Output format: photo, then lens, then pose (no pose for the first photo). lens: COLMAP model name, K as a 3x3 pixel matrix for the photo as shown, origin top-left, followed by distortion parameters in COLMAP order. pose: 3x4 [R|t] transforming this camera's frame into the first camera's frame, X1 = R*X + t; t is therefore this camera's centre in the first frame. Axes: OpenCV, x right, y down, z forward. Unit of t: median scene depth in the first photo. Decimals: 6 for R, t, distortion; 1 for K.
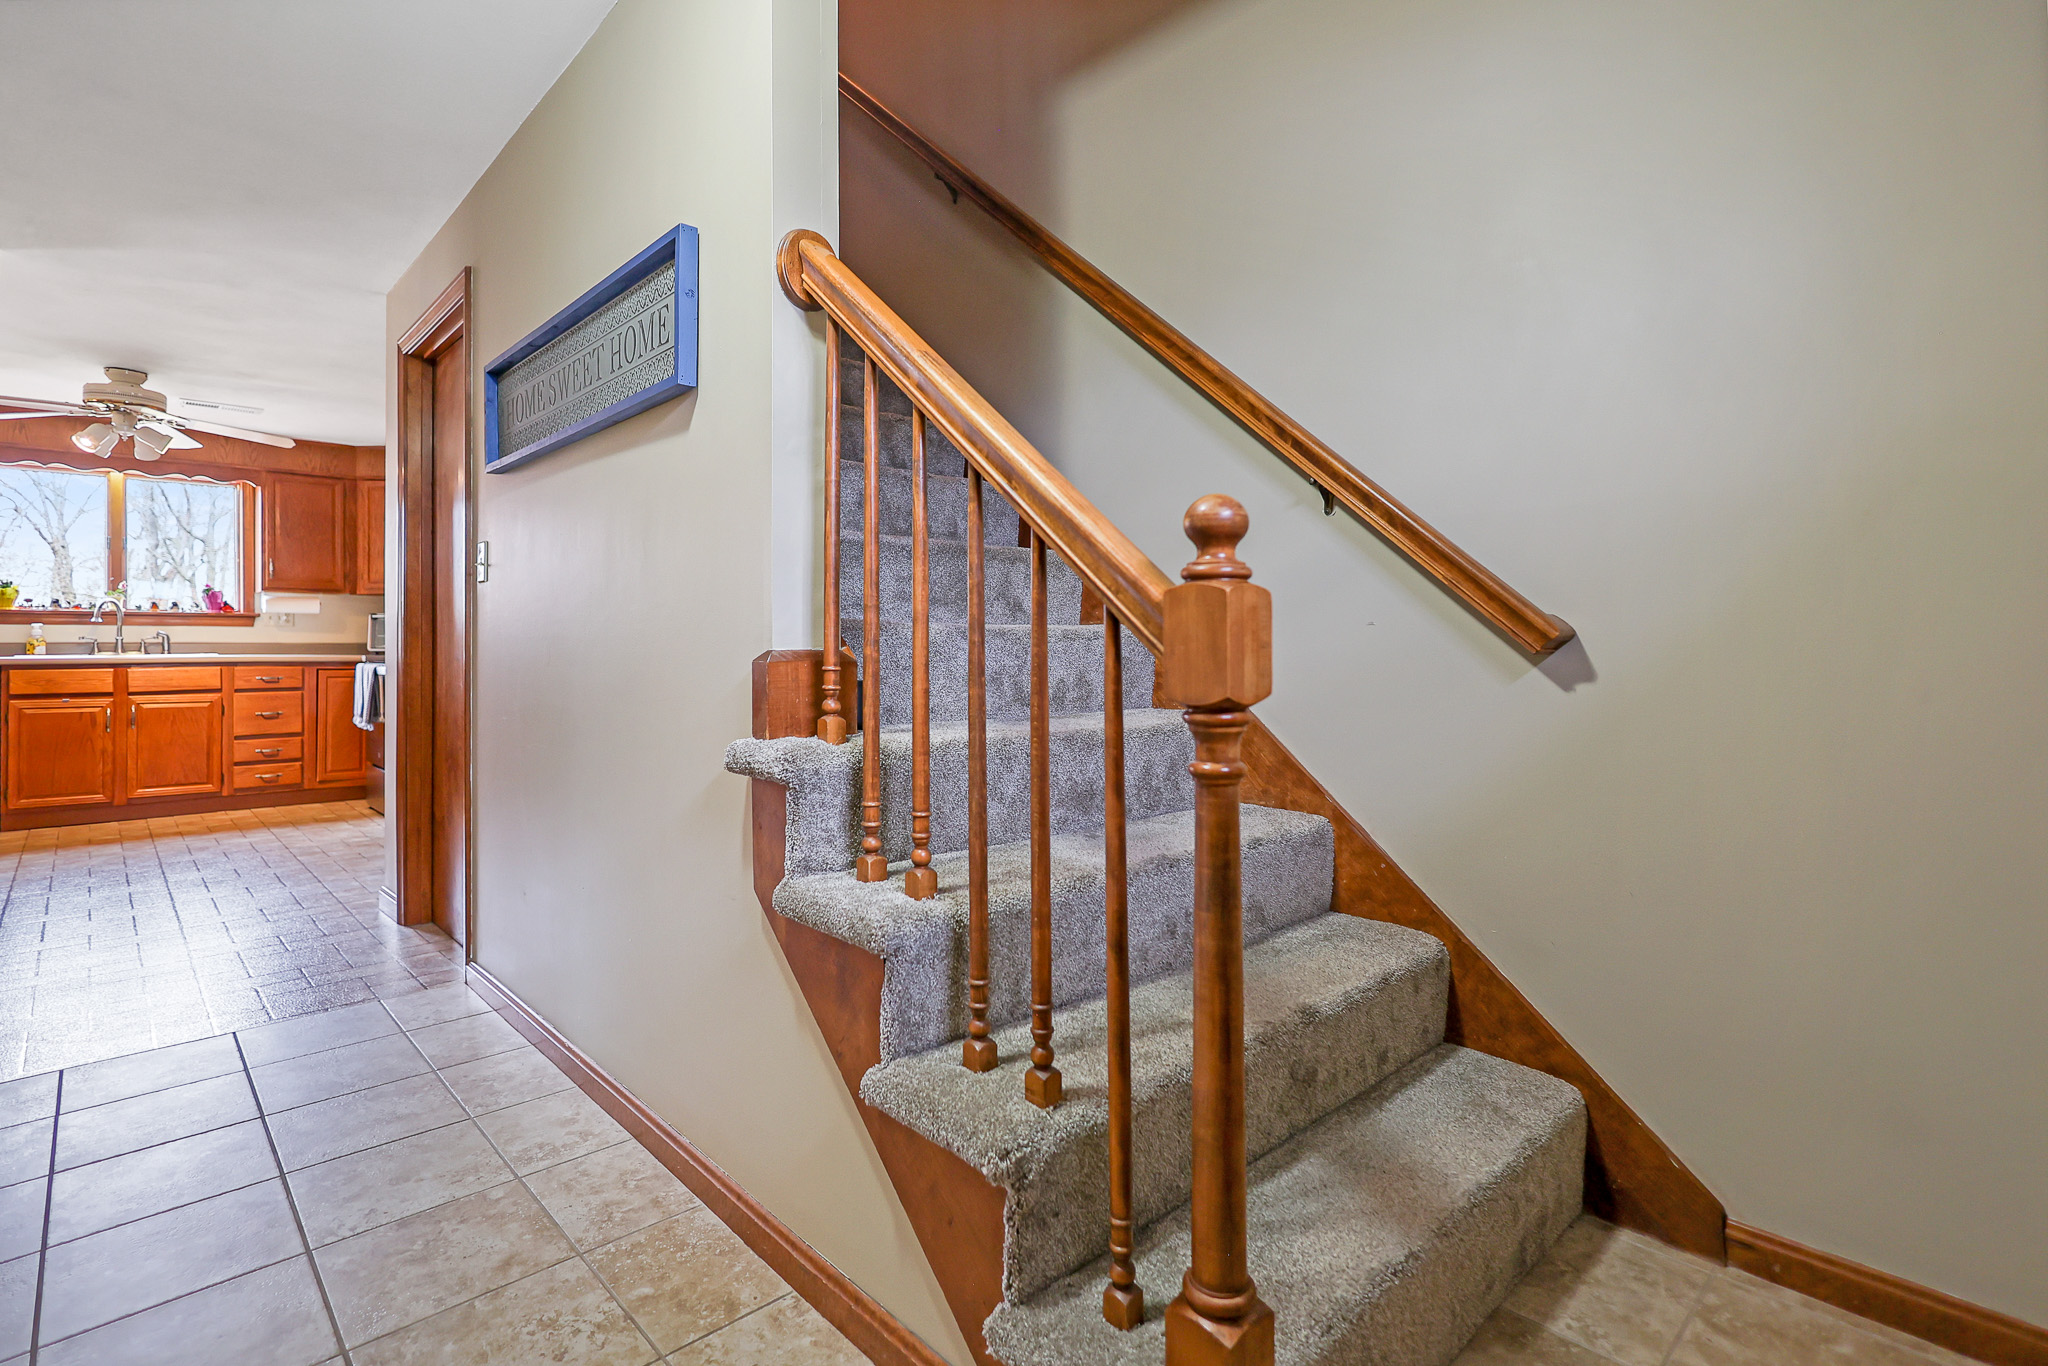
lens RADIAL K [[1011.4, 0, 1089.5], [0, 1011.4, 647.7], [0, 0, 1]] dist [-0.000815, -0.000027]
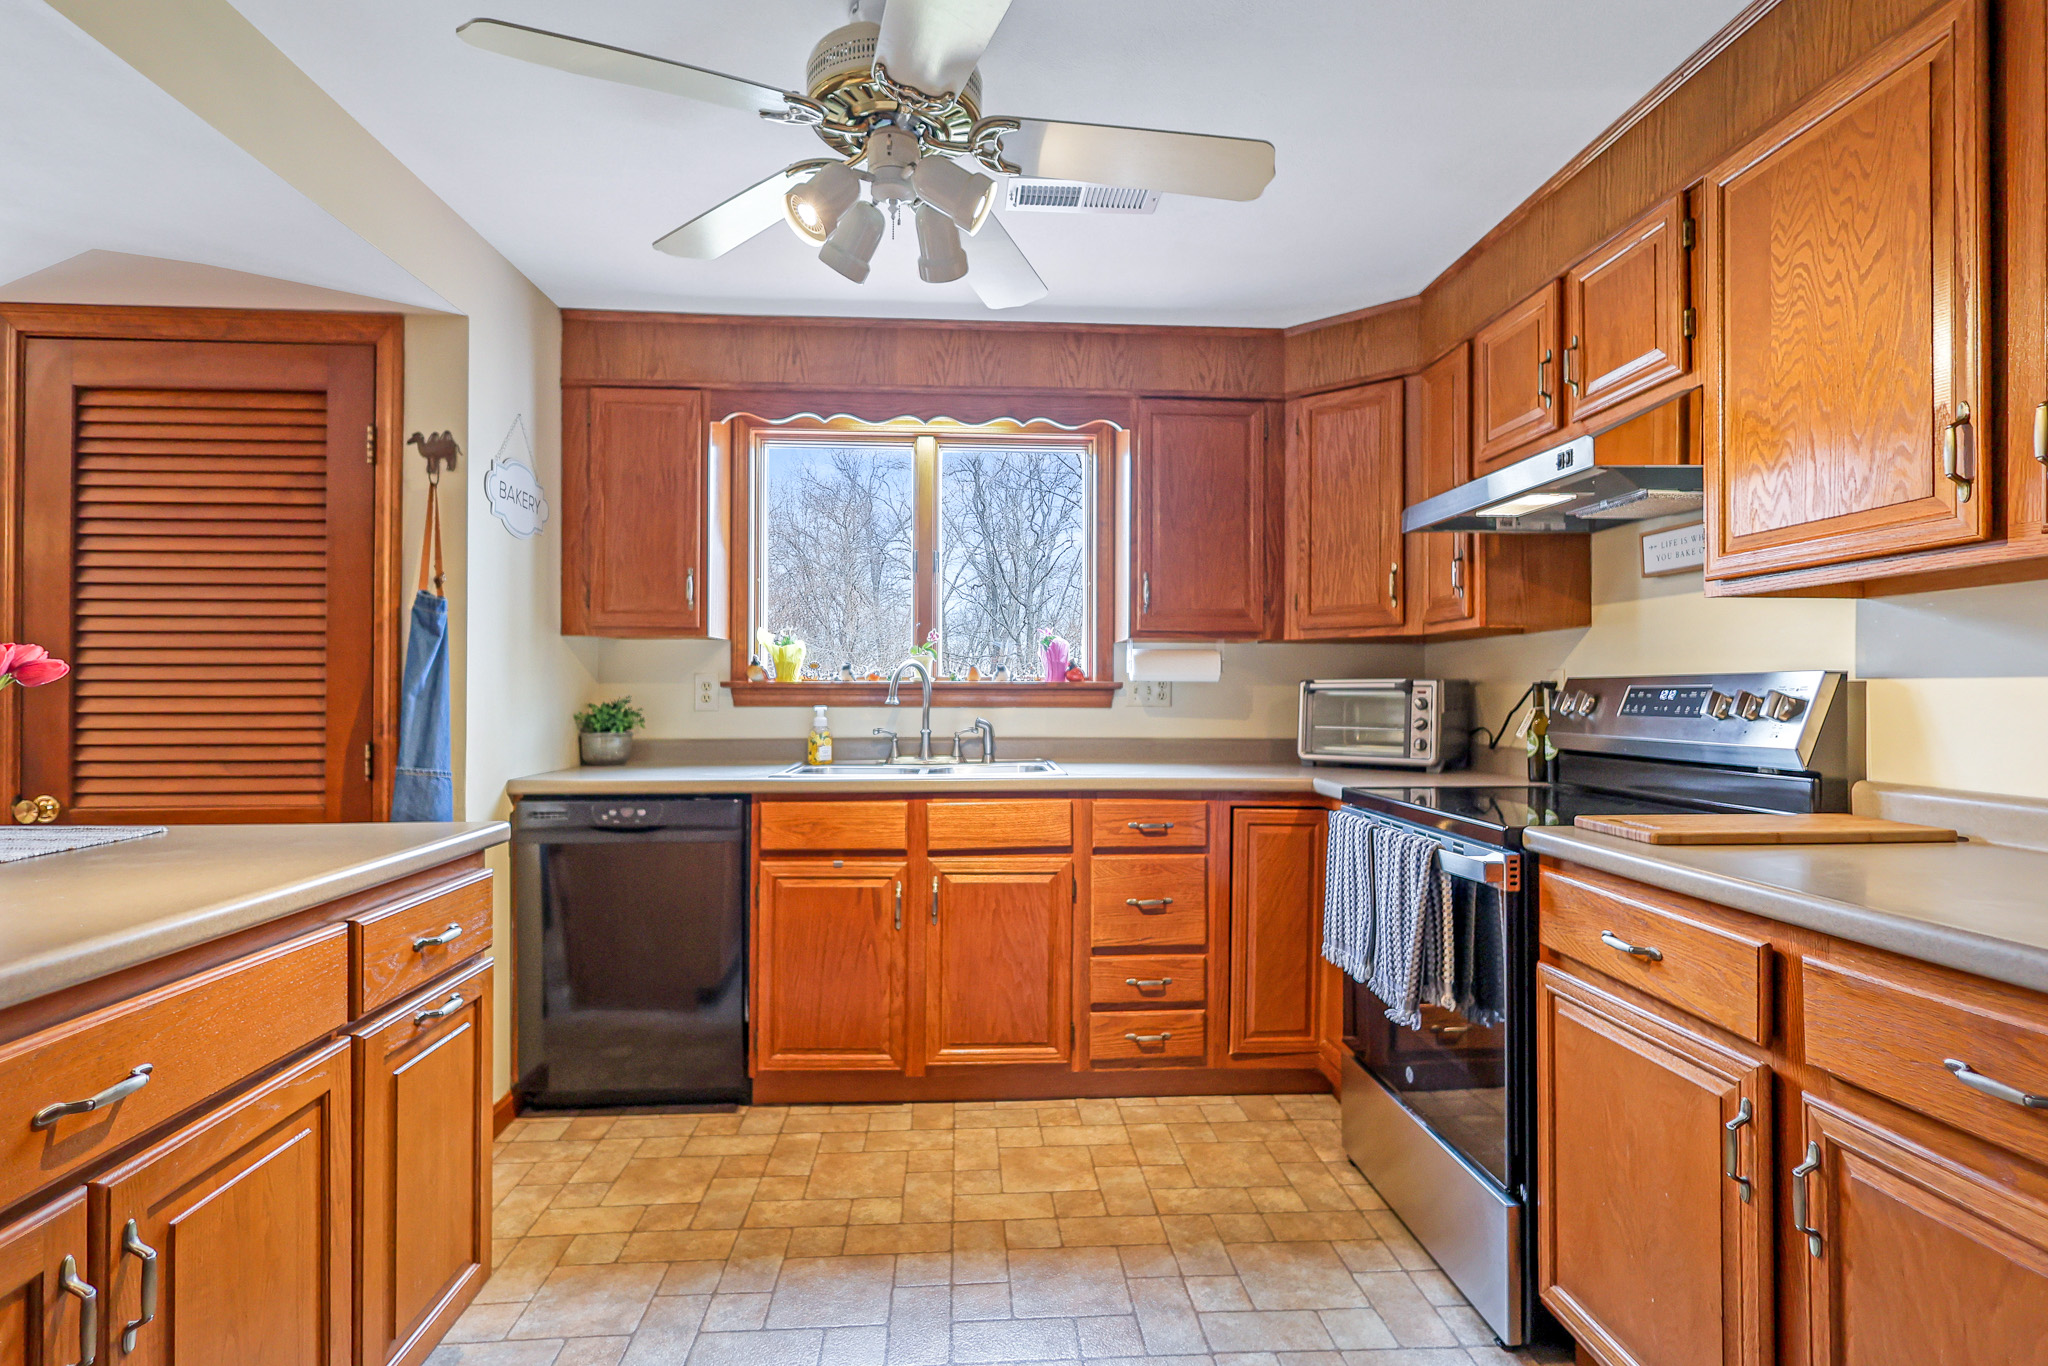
lens RADIAL K [[964.8, 0, 1024.0], [0, 964.8, 683.0], [0, 0, 1]] dist [-0.001927, -0.000096]
pose [[0.752560, -0.000026, -0.658523, -0.572942], [-0.004900, 0.999972, -0.005639, -0.033024], [0.658505, 0.007470, 0.752539, 0.639066]]
